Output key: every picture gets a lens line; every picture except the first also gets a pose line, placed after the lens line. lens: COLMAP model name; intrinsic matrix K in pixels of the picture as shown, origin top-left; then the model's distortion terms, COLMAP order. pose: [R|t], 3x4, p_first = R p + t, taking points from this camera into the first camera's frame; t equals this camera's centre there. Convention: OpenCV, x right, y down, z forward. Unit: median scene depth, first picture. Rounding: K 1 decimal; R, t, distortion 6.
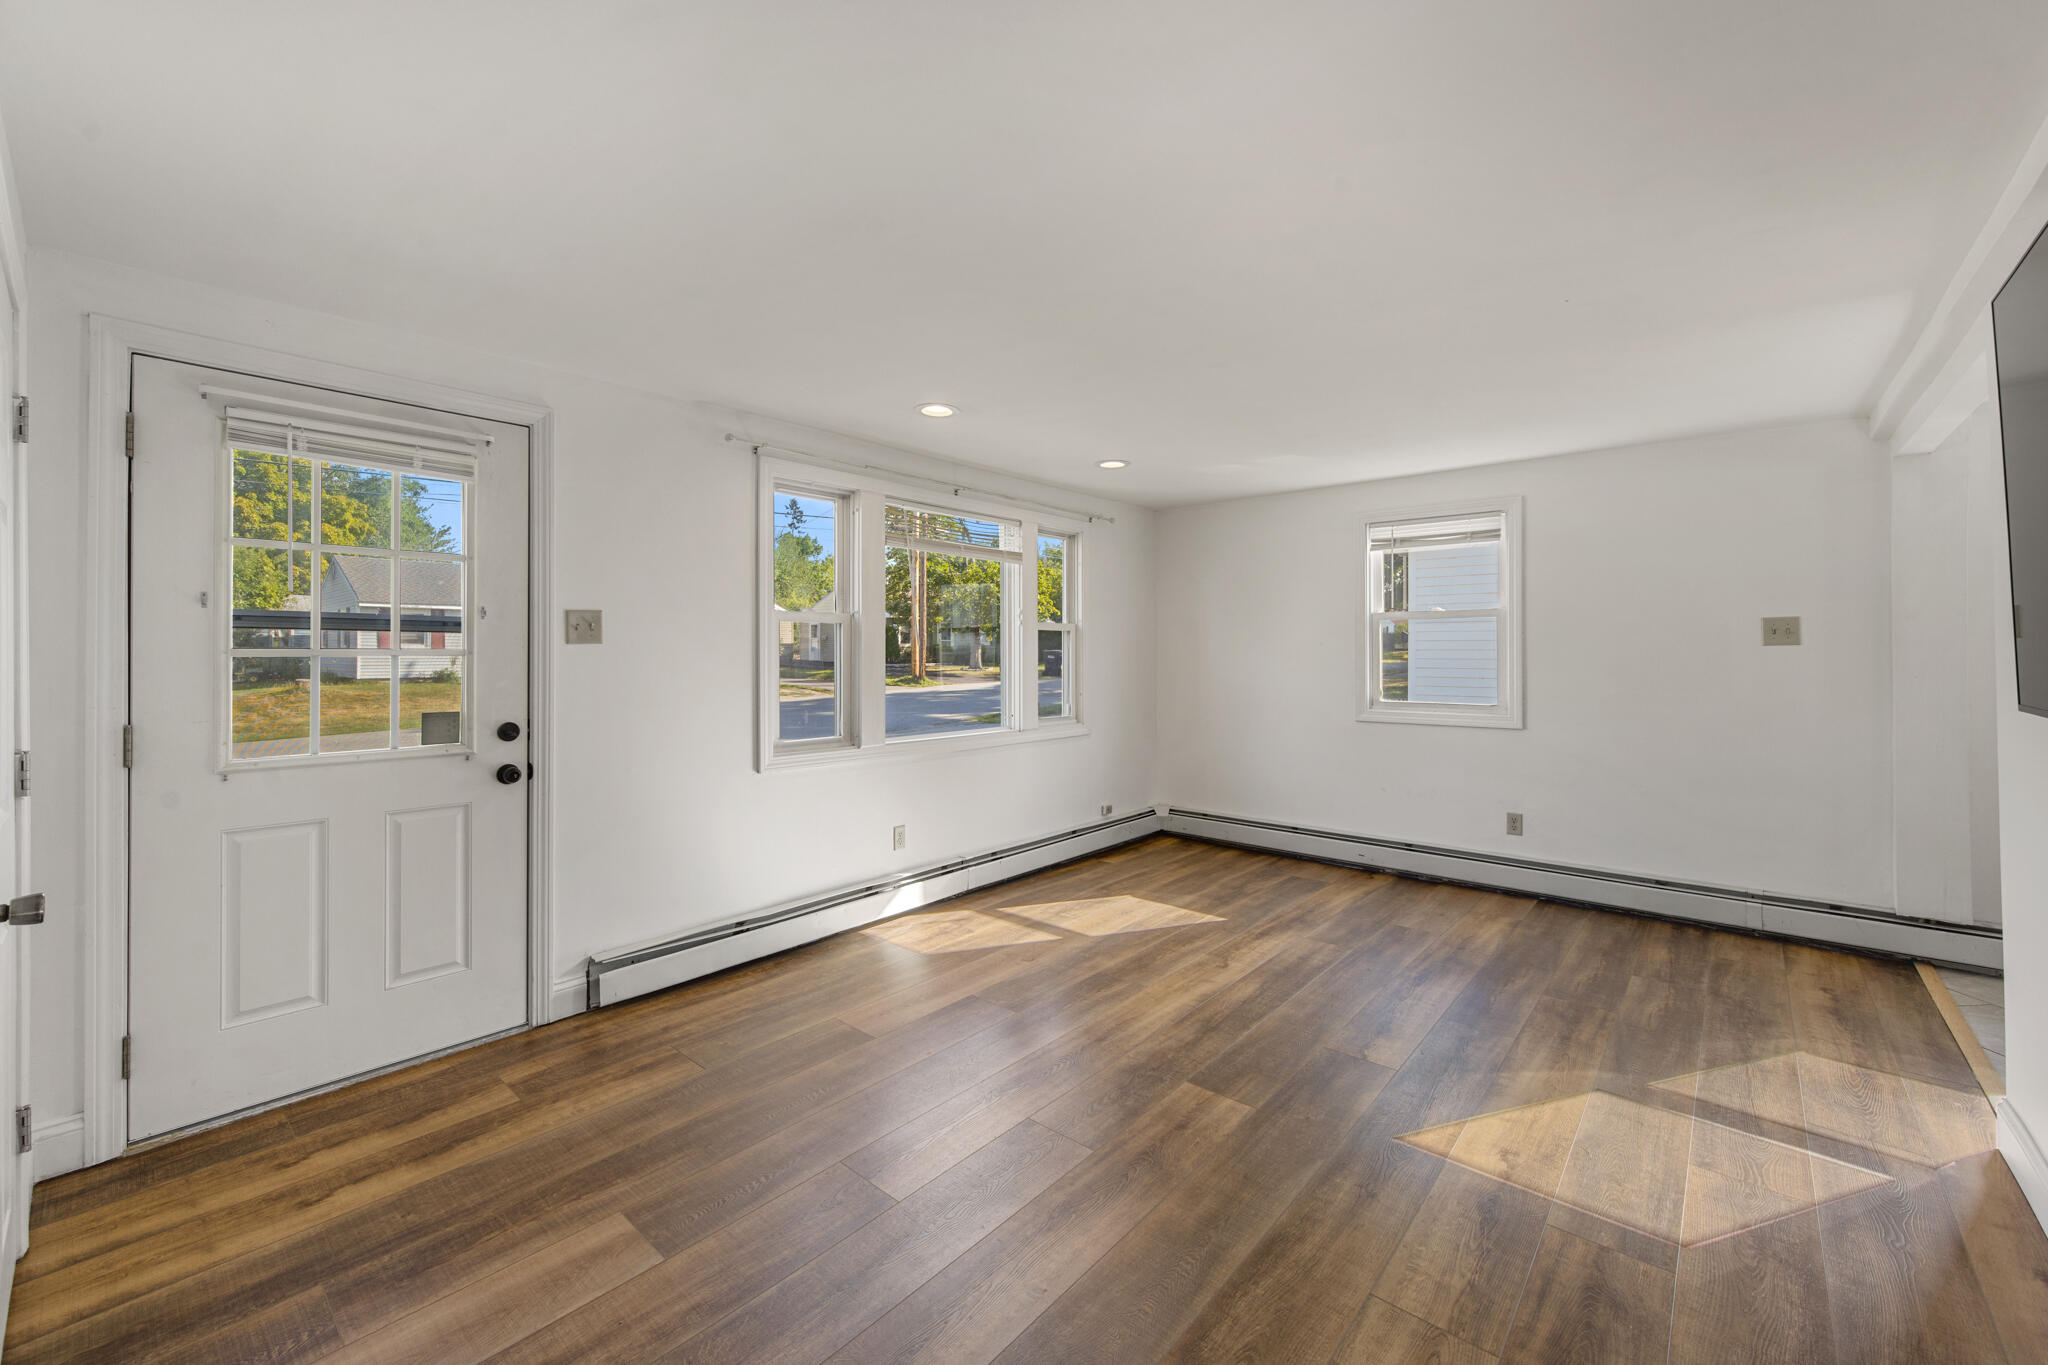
lens RADIAL K [[812.6, 0, 1030.3], [0, 812.6, 653.2], [0, 0, 1]] dist [0.000749, 0.000067]
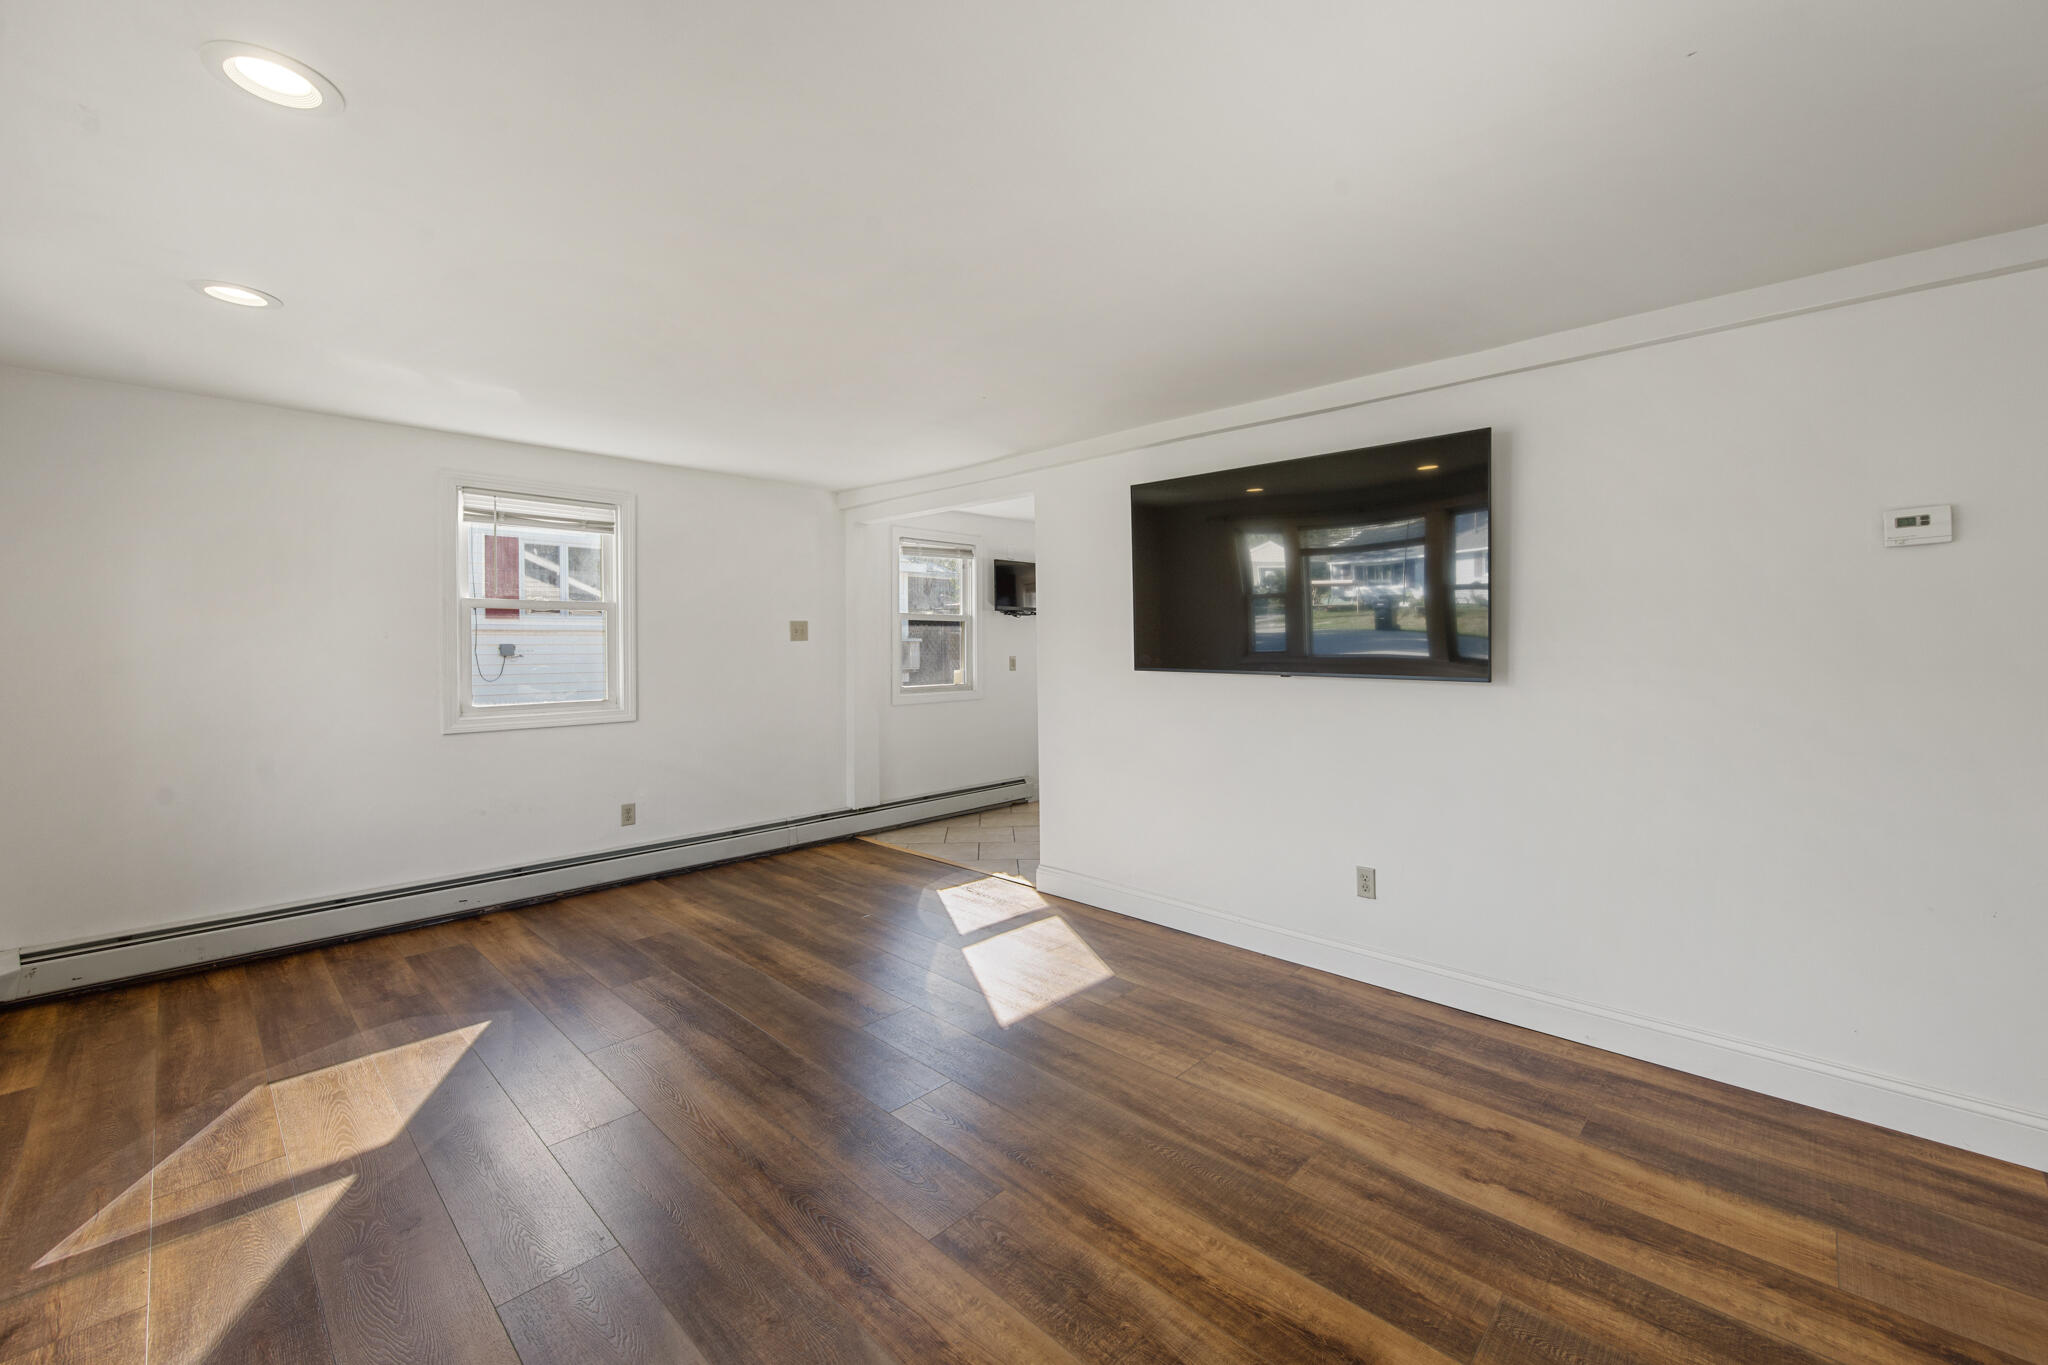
lens RADIAL K [[823.8, 0, 1024.0], [0, 823.8, 623.5], [0, 0, 1]] dist [-0.000369, -0.000260]
pose [[0.050124, 0.027769, 0.998357, -0.502453], [0.005069, 0.999593, -0.028058, 0.003085], [-0.998730, 0.006467, 0.049963, 0.543320]]
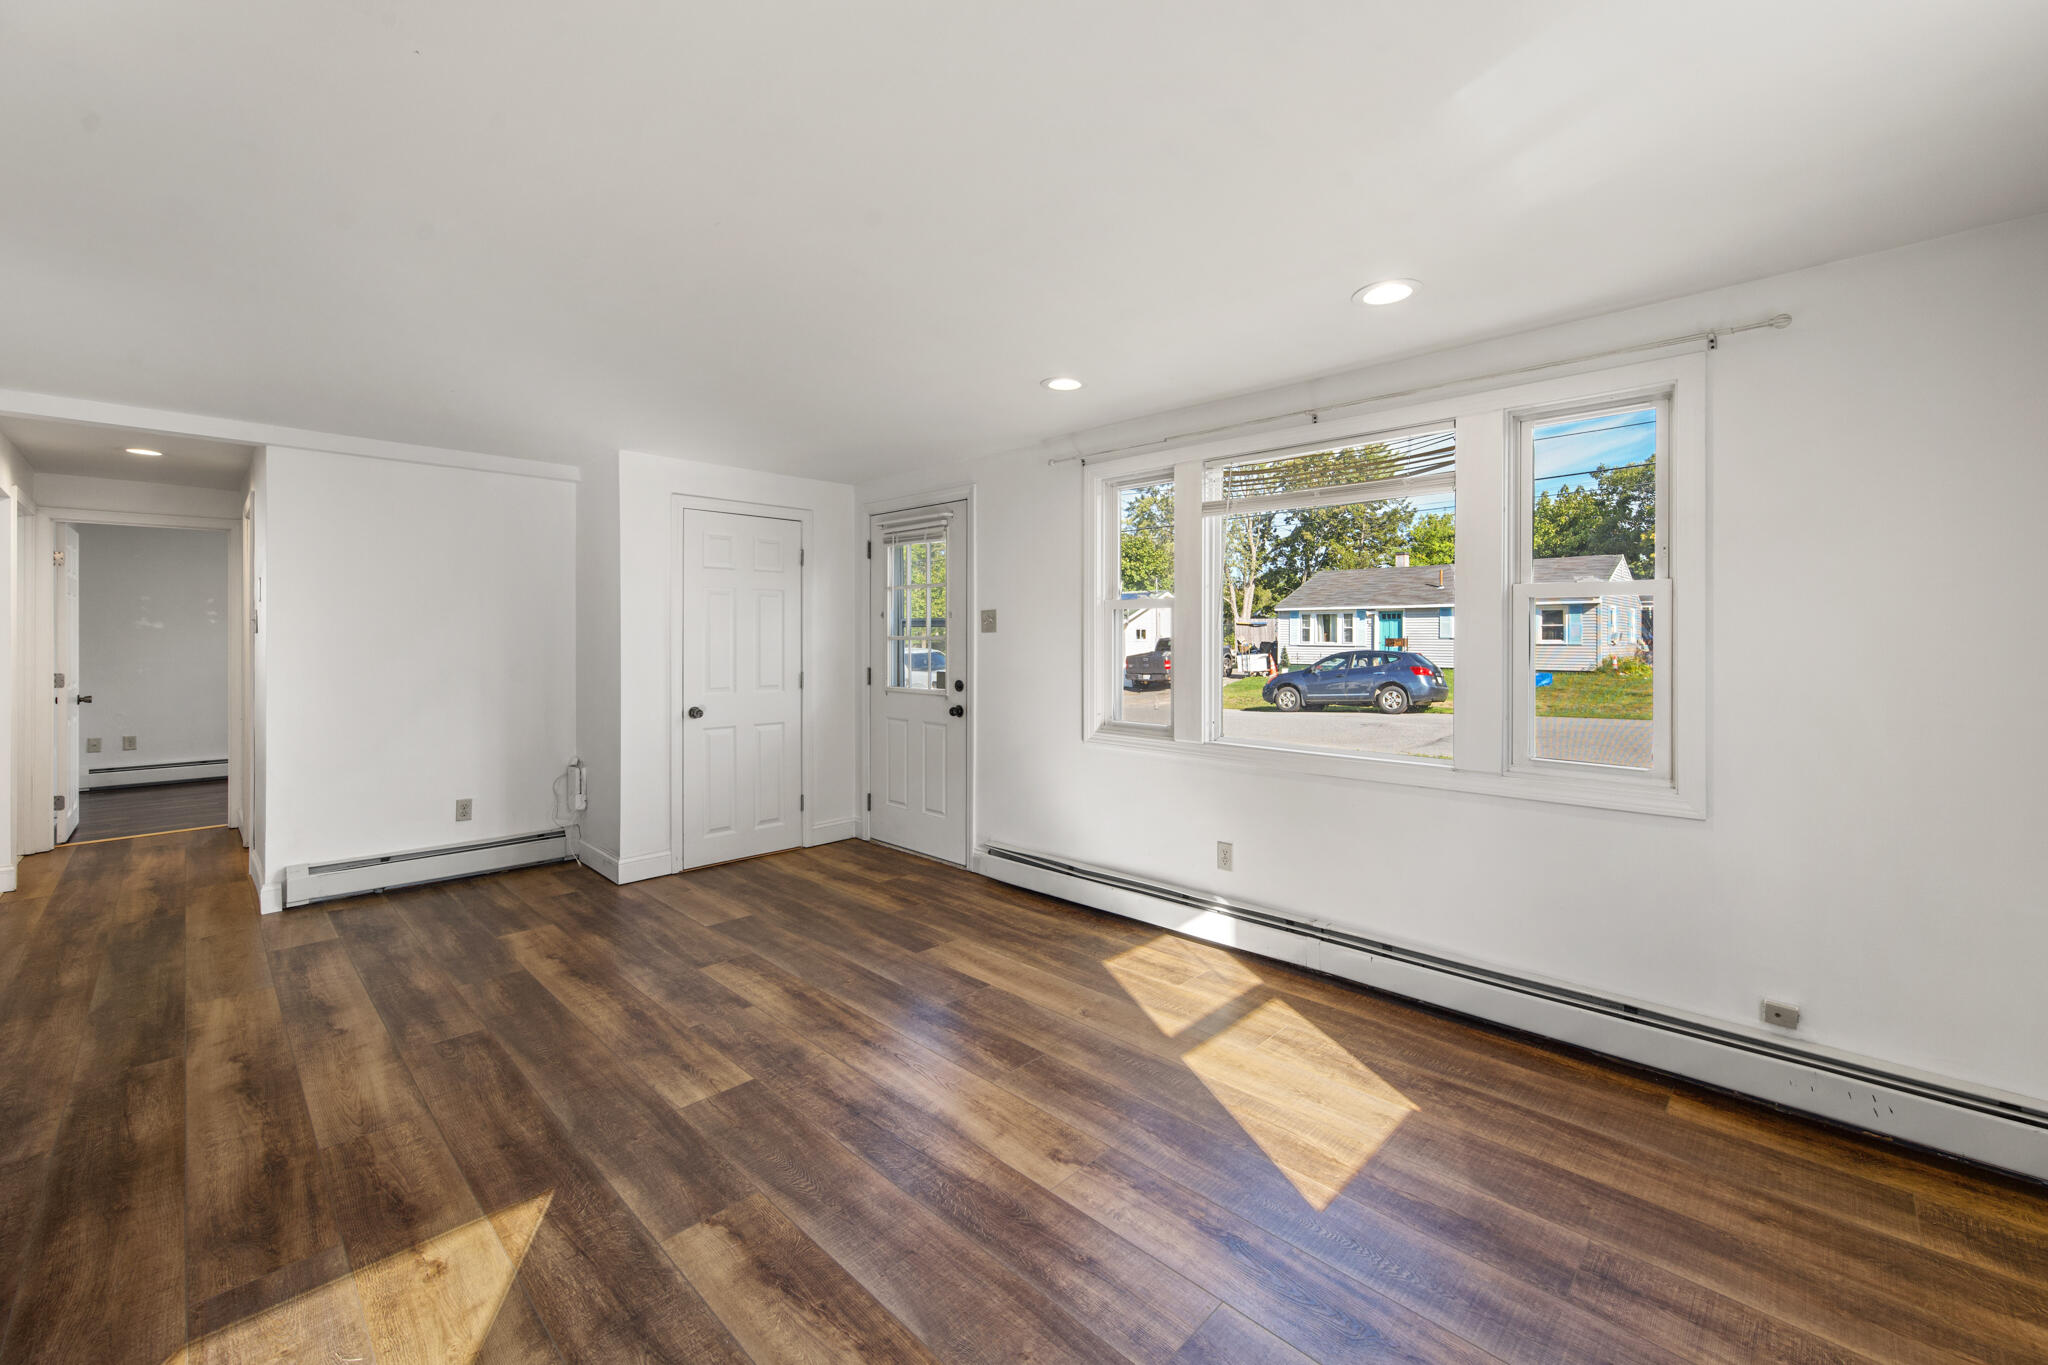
lens RADIAL K [[822.2, 0, 1036.4], [0, 822.2, 639.3], [0, 0, 1]] dist [-0.002013, -0.000462]
pose [[-0.044728, 0.000289, -0.998999, 0.787262], [-0.002000, 0.999998, 0.000379, 0.000161], [0.998997, 0.002015, -0.044727, 0.938226]]
